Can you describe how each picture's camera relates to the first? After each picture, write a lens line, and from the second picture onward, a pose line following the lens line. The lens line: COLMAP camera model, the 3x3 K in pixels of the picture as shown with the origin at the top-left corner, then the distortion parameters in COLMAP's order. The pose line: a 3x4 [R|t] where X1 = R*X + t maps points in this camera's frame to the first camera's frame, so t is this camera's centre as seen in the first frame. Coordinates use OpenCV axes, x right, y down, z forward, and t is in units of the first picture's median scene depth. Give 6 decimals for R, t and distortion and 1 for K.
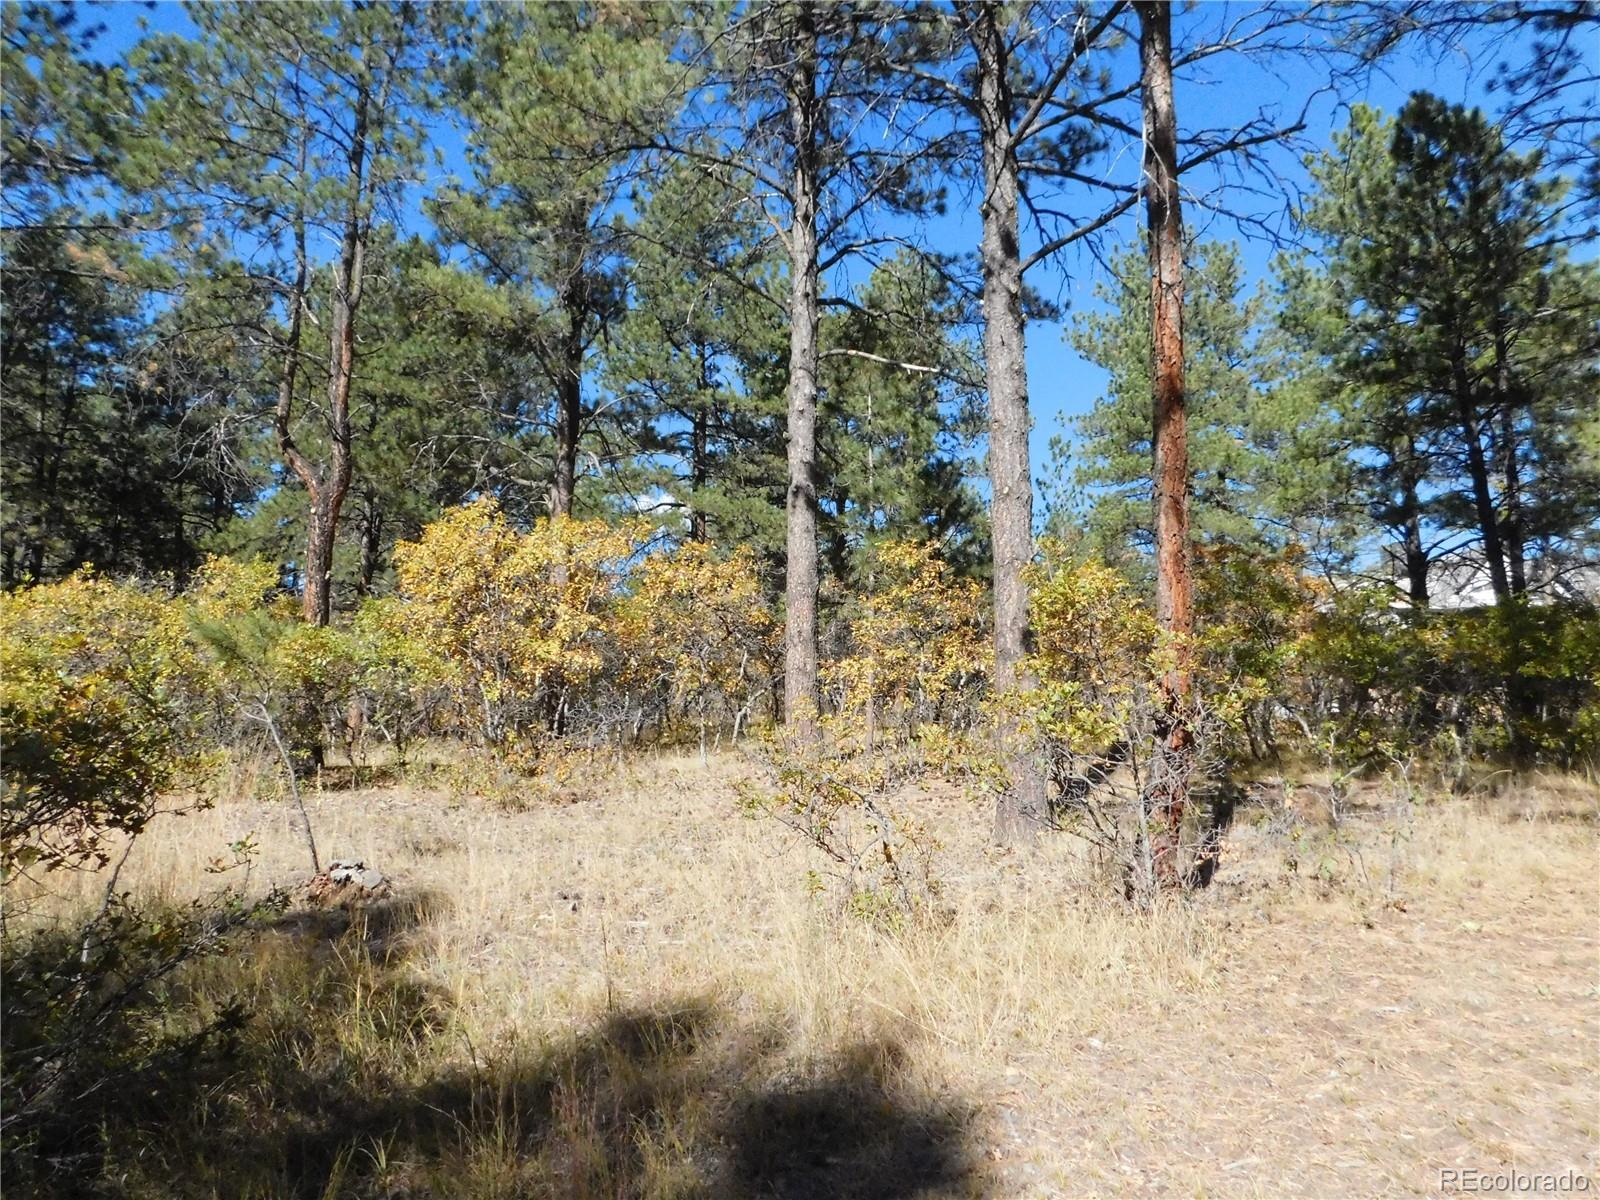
lens RADIAL K [[1067.0, 0, 802.5], [0, 1067.0, 592.7], [0, 0, 1]] dist [-0.067190, 0.052515]
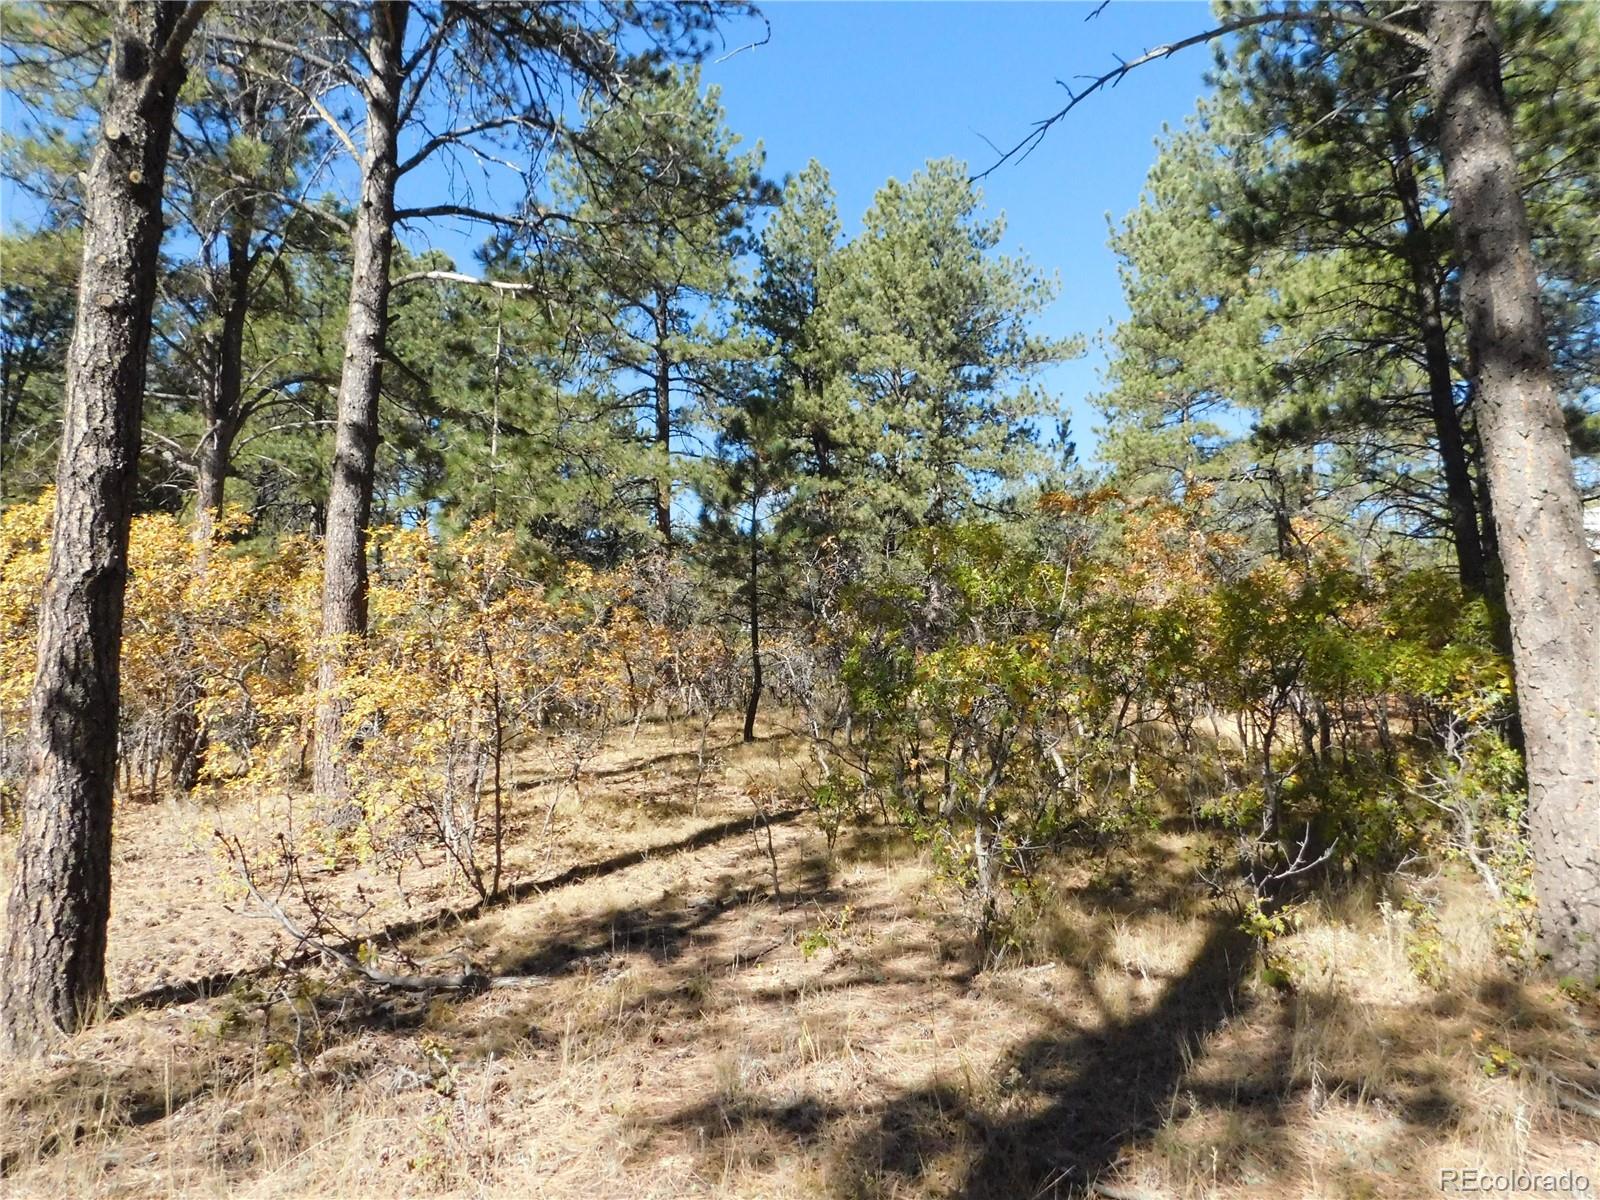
lens RADIAL K [[1067.0, 0, 802.5], [0, 1067.0, 592.7], [0, 0, 1]] dist [-0.067190, 0.052515]
pose [[0.975433, -0.030891, -0.218121, 0.456802], [0.040464, 0.998398, 0.039559, -0.016912], [0.216550, -0.047413, 0.975120, 0.305808]]
